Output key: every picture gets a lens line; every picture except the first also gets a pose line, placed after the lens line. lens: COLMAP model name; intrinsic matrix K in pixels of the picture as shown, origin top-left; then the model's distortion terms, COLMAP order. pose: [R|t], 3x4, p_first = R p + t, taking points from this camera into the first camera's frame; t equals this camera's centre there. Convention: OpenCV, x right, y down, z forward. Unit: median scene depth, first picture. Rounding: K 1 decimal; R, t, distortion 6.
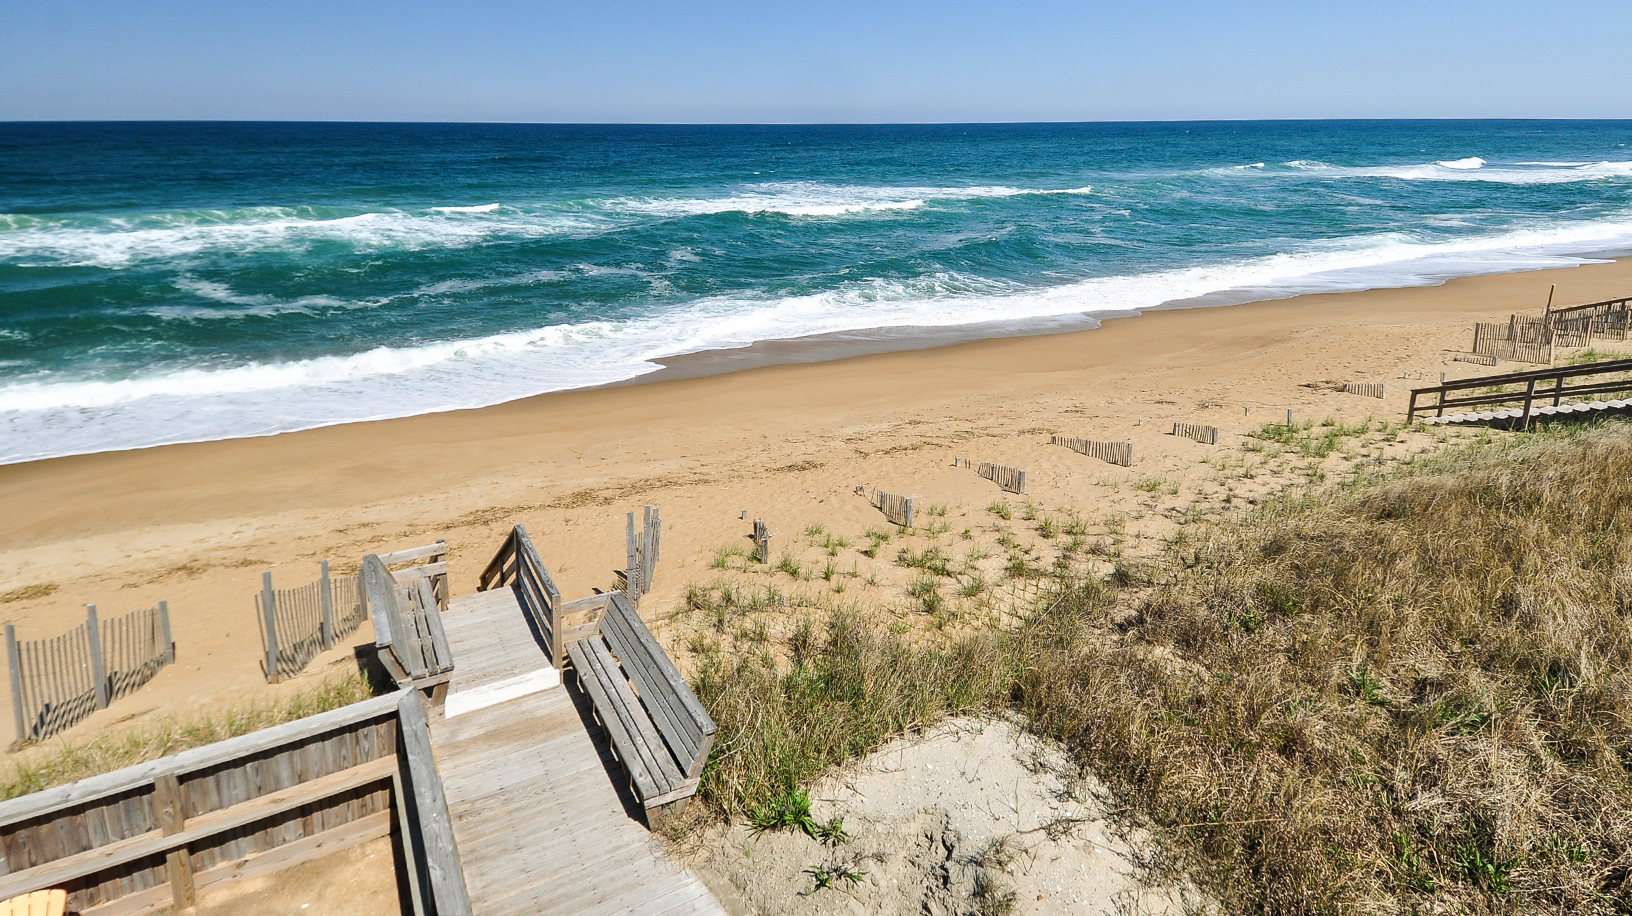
lens RADIAL K [[884.3, 0, 816.0], [0, 884.3, 458.0], [0, 0, 1]] dist [0.003191, -0.023315]
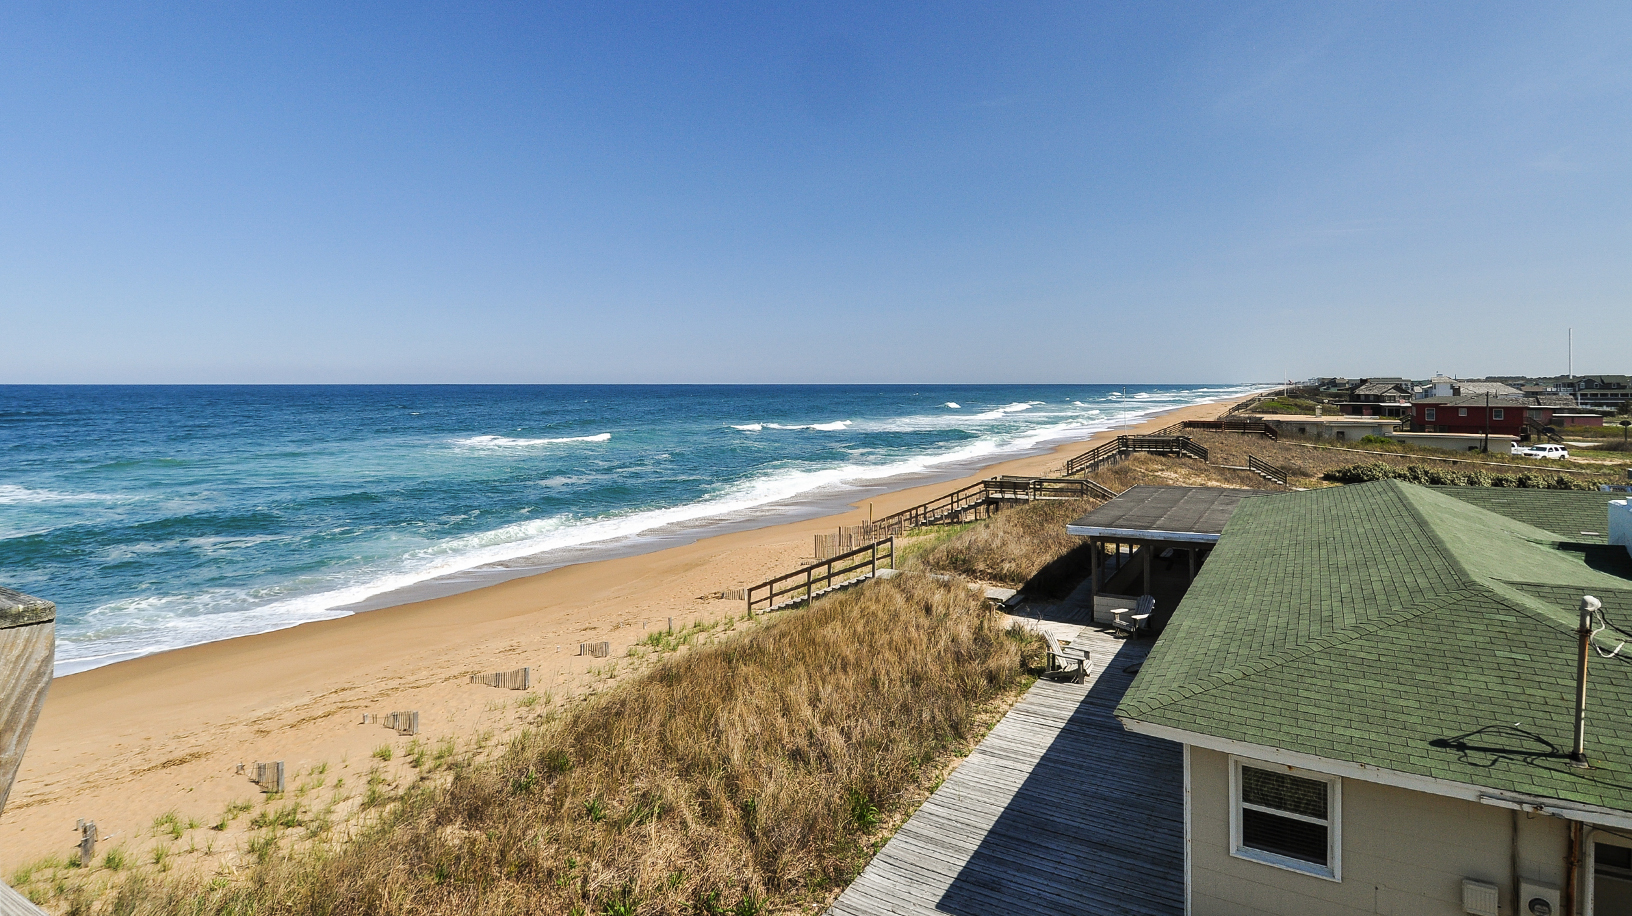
lens RADIAL K [[884.3, 0, 816.0], [0, 884.3, 458.0], [0, 0, 1]] dist [0.003191, -0.023315]
pose [[0.846513, -0.037454, 0.531049, 0.105515], [0.182669, 0.957397, -0.223658, 0.052365], [-0.500048, 0.286335, 0.817291, -0.165719]]
